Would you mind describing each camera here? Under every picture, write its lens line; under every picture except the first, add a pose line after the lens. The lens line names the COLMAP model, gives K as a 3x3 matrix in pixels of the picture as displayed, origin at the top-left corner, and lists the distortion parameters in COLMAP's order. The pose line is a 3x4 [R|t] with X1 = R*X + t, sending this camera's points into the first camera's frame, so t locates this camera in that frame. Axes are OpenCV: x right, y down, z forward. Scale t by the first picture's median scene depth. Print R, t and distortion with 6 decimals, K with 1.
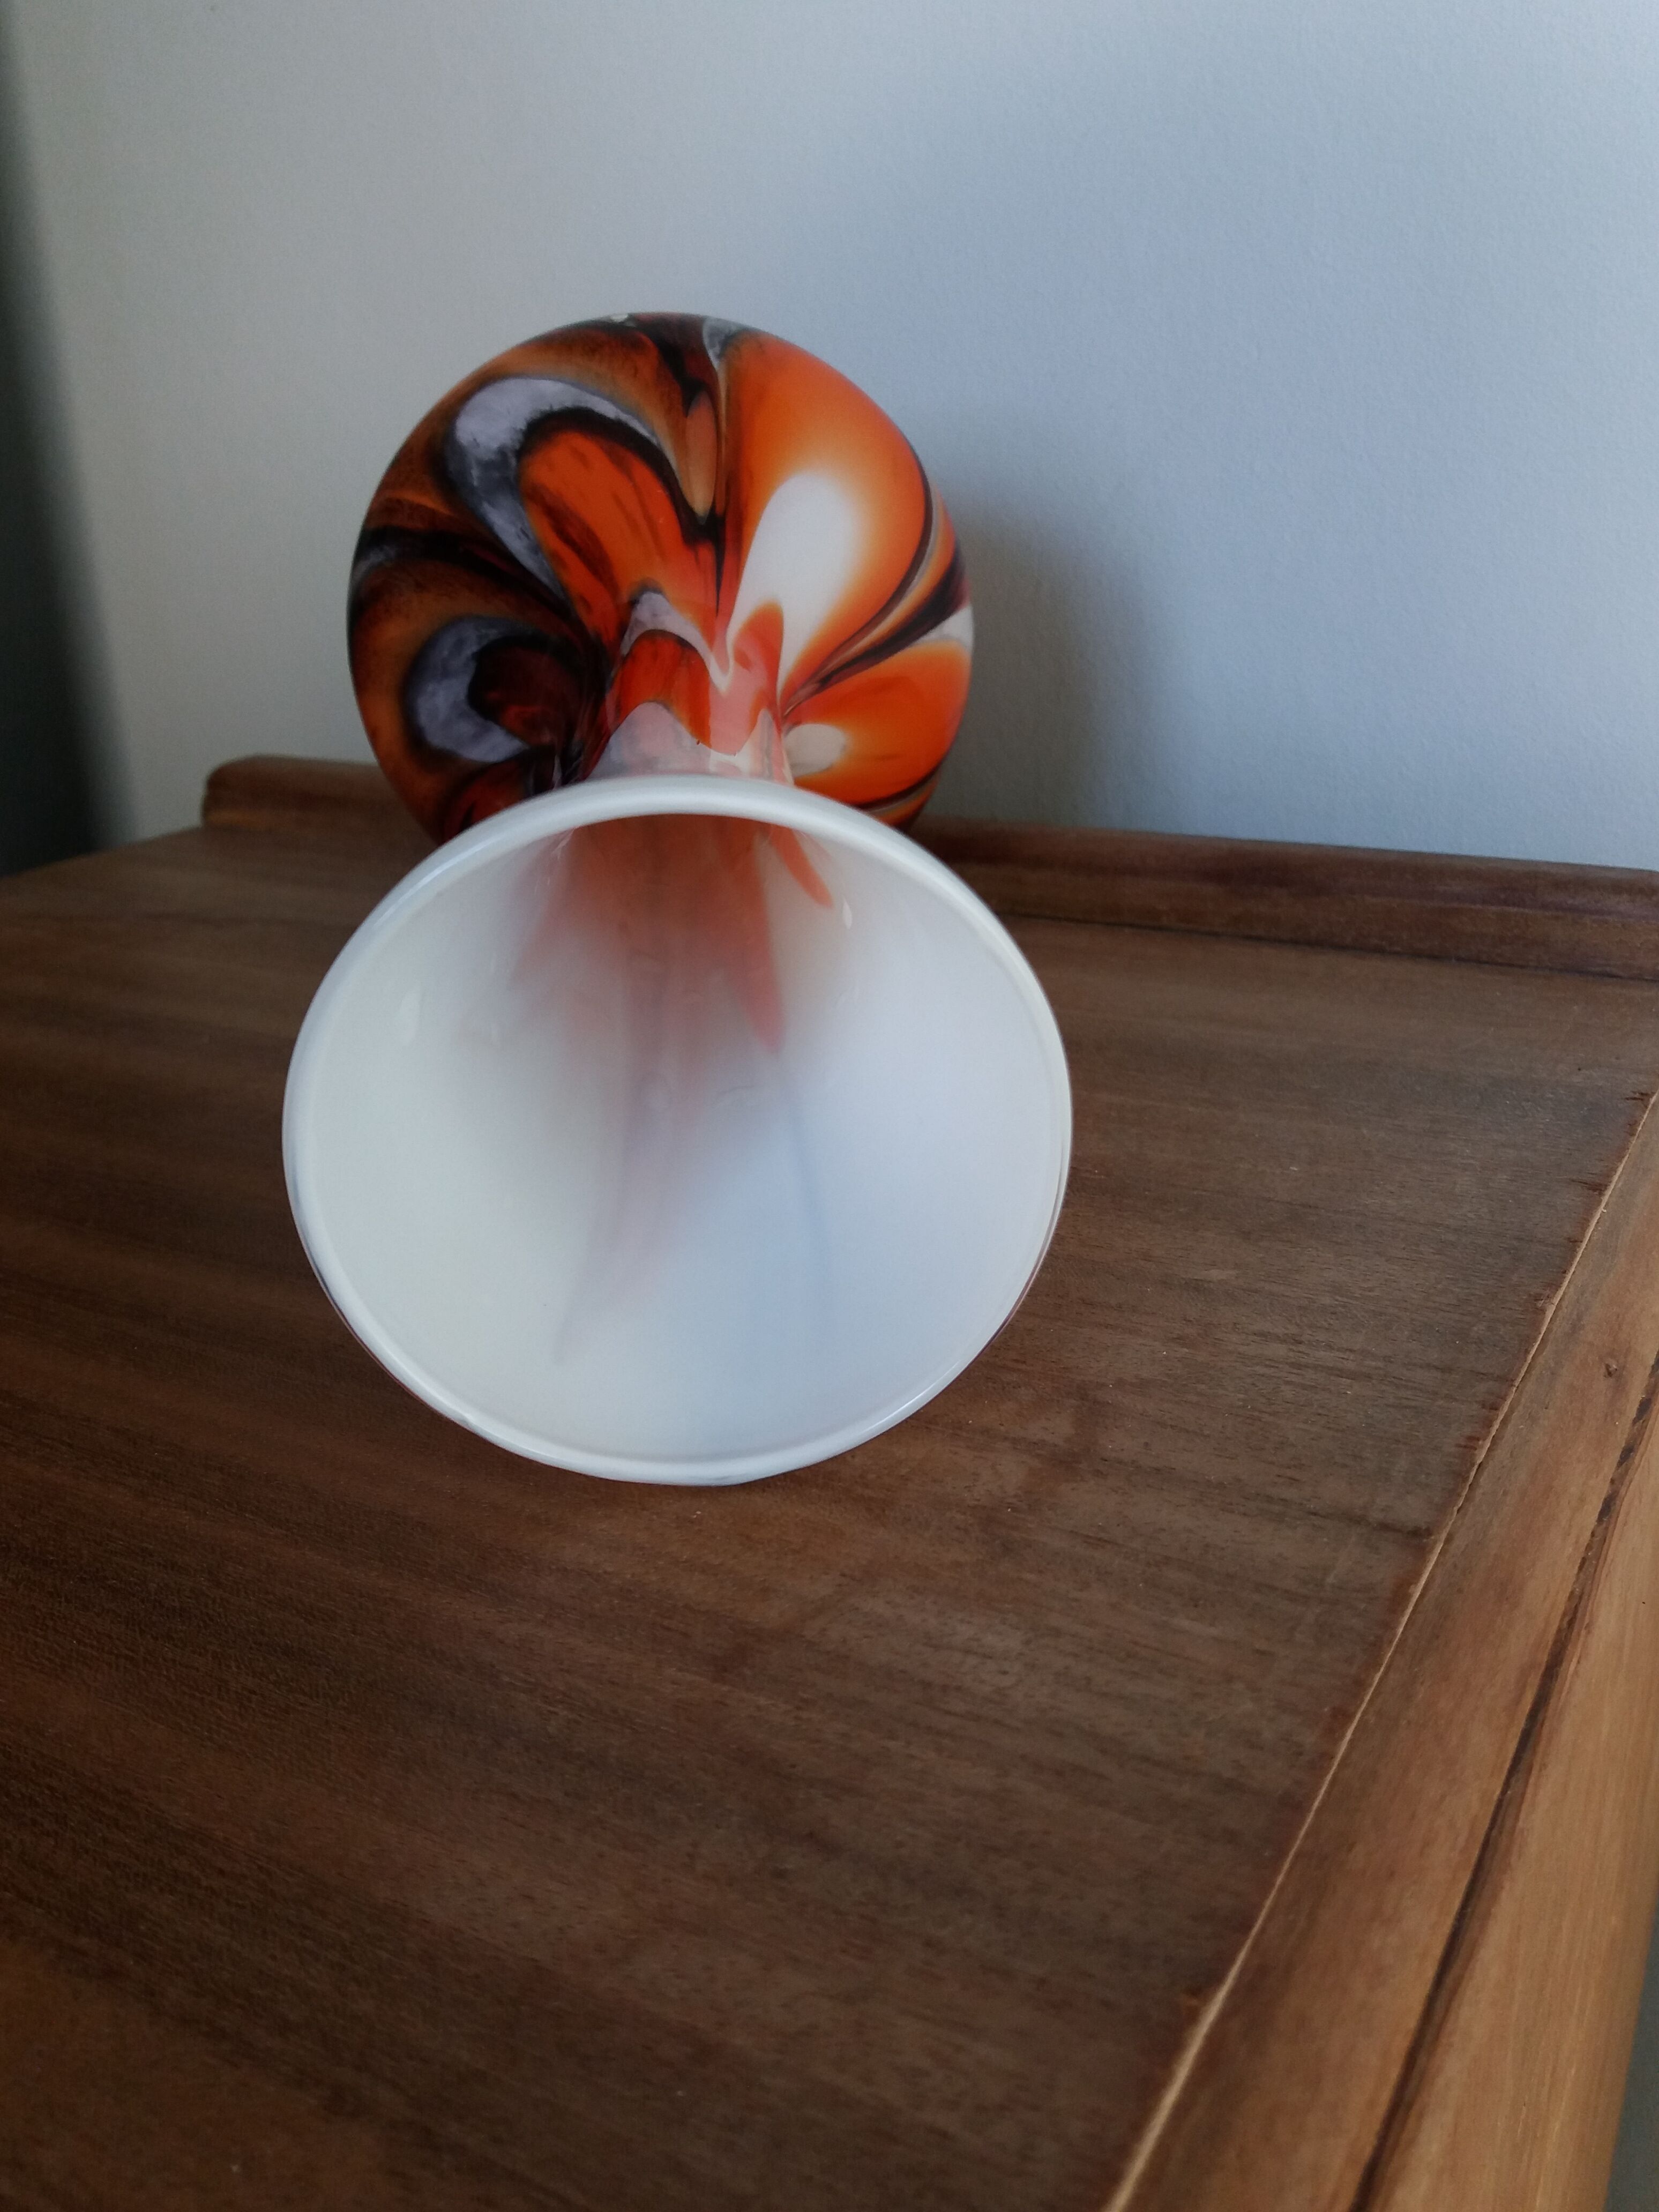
lens RADIAL K [[1798.2, 0, 829.5], [0, 1798.2, 1106.0], [0, 0, 1]] dist [0.074087, -0.176541]
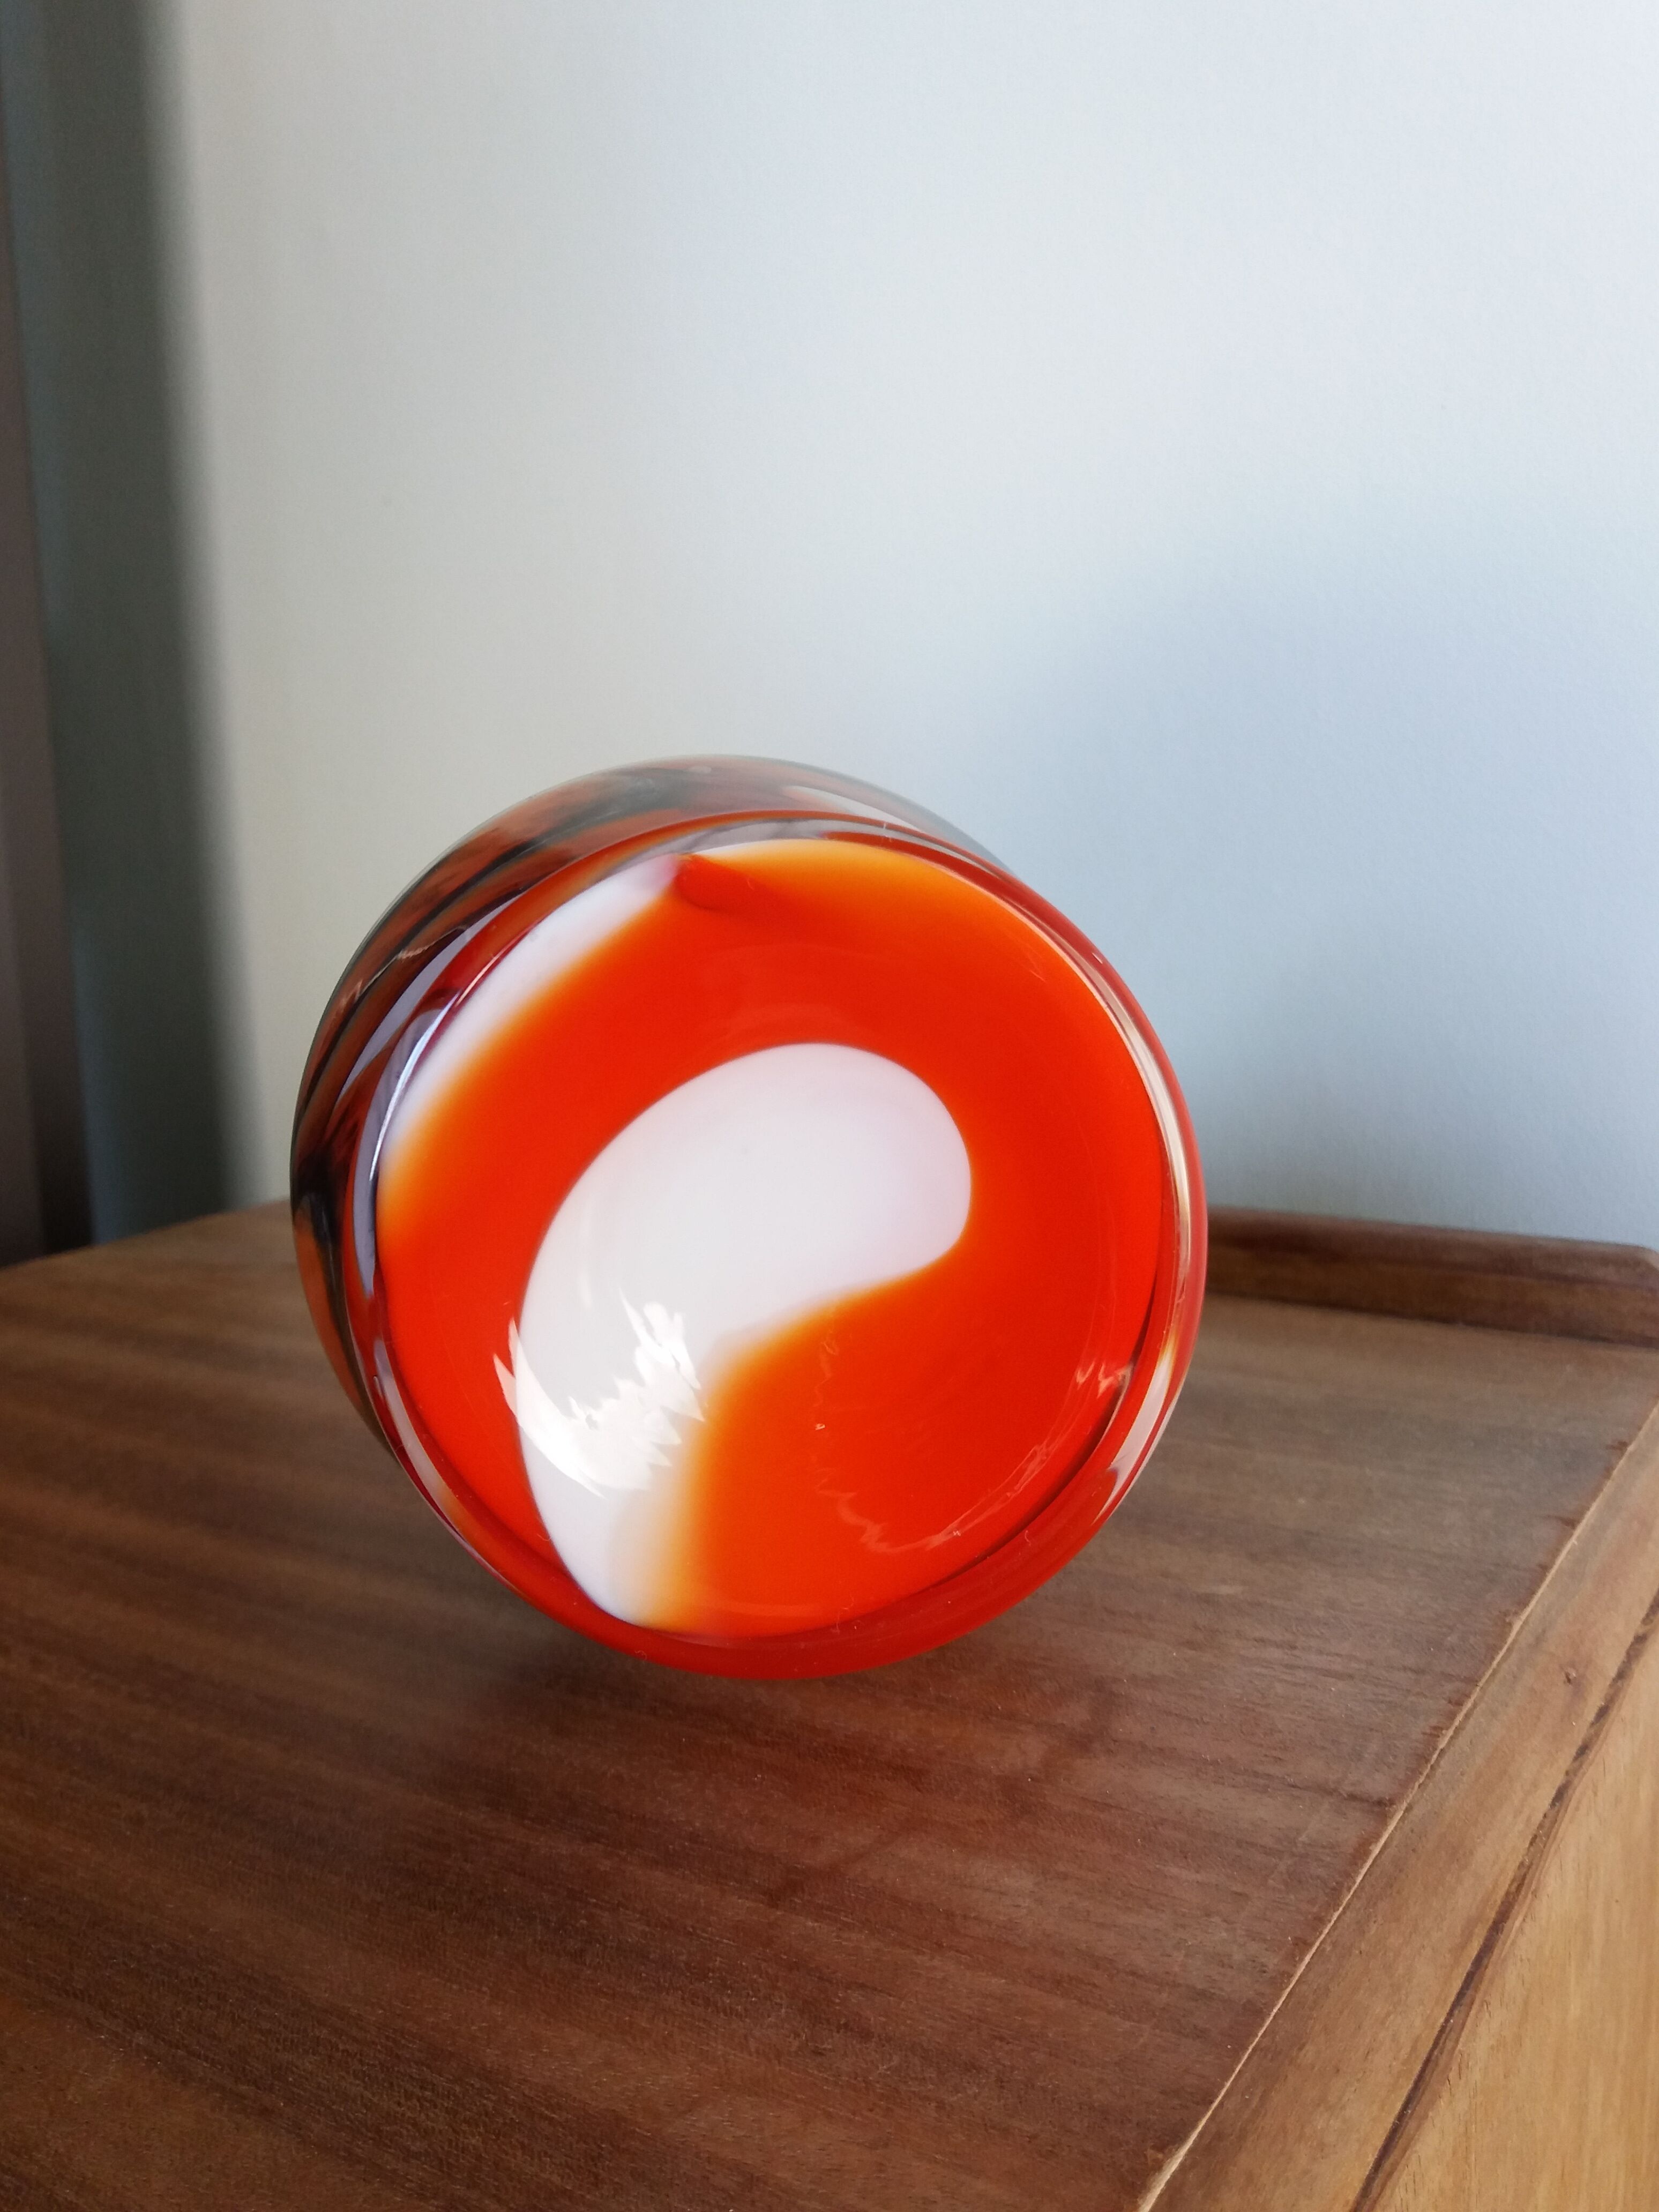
lens RADIAL K [[1804.7, 0, 829.5], [0, 1804.7, 1106.0], [0, 0, 1]] dist [-0.000198, -0.159513]
pose [[0.998826, 0.014672, -0.046172, 0.020811], [-0.023746, 0.978971, -0.202612, 0.043059], [0.042228, 0.203470, 0.978170, -0.235620]]
